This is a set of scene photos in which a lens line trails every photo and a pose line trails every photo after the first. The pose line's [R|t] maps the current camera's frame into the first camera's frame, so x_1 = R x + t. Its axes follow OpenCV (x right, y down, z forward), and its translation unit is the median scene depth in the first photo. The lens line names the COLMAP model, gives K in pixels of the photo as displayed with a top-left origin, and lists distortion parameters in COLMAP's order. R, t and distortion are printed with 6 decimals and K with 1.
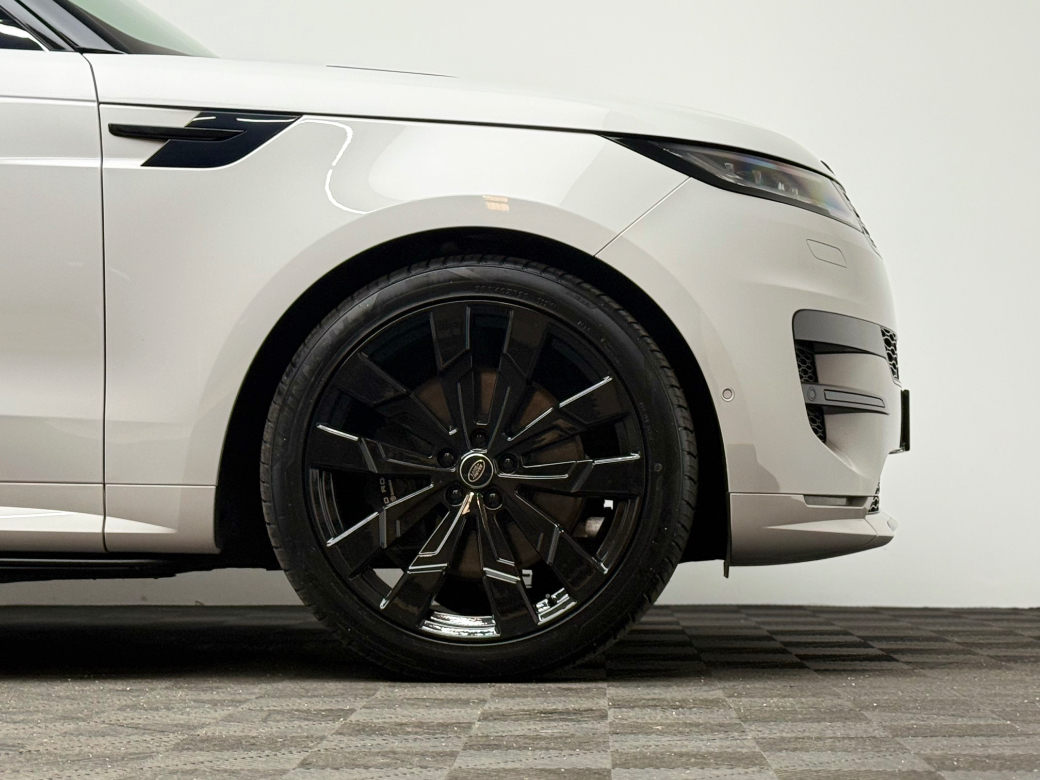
lens RADIAL K [[2244.9, 0, 525.2], [0, 2244.9, 387.0], [0, 0, 1]] dist [0.122232, 0.000000]
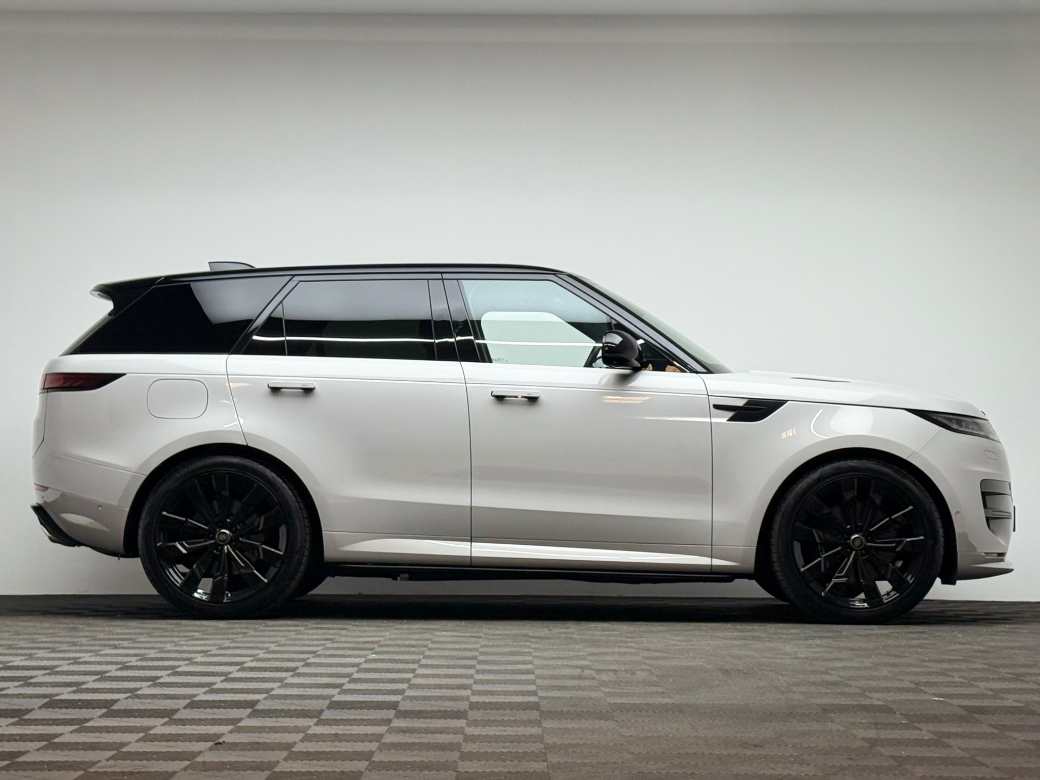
lens RADIAL K [[2244.9, 0, 515.5], [0, 2244.9, 387.7], [0, 0, 1]] dist [0.122232, 0.000000]
pose [[0.999128, 0.010907, 0.040303, -0.511153], [-0.010794, 0.999937, -0.003027, -0.125328], [-0.040334, 0.002589, 0.999183, -1.530647]]
